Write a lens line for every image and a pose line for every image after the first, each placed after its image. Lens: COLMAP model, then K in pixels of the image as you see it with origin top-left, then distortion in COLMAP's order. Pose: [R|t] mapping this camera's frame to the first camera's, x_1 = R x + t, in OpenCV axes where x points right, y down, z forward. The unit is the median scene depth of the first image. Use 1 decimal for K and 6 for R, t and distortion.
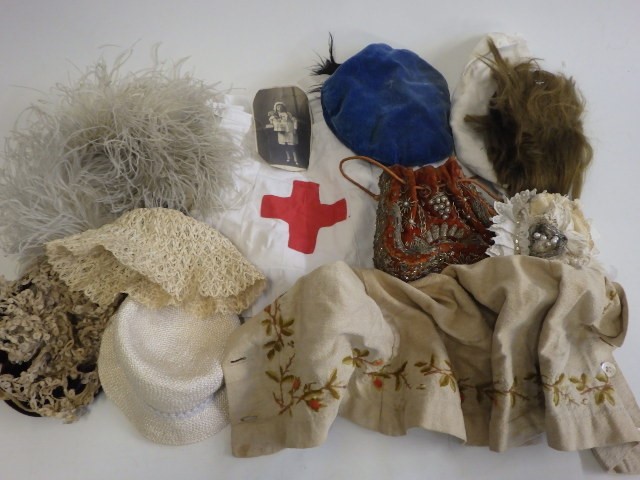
lens RADIAL K [[518.7, 0, 320.8], [0, 518.7, 242.3], [0, 0, 1]] dist [0.003605, 0.001757]
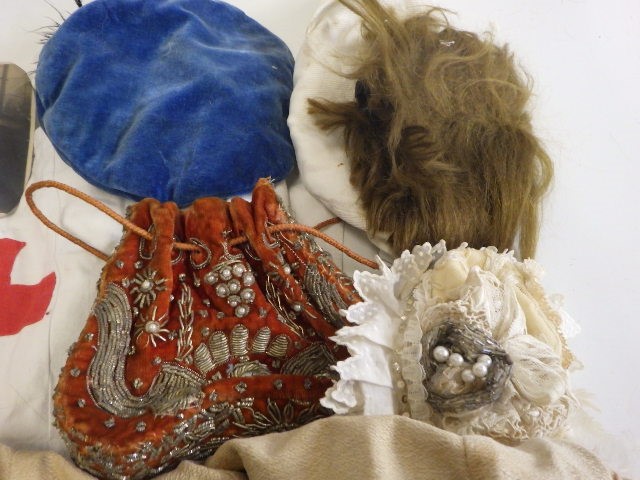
lens RADIAL K [[518.7, 0, 320.1], [0, 518.7, 239.7], [0, 0, 1]] dist [0.003605, 0.001757]
pose [[0.997655, -0.032235, 0.060375, 0.273864], [0.037640, 0.995172, -0.090639, -0.065015], [-0.057161, 0.092699, 0.994052, 0.535497]]
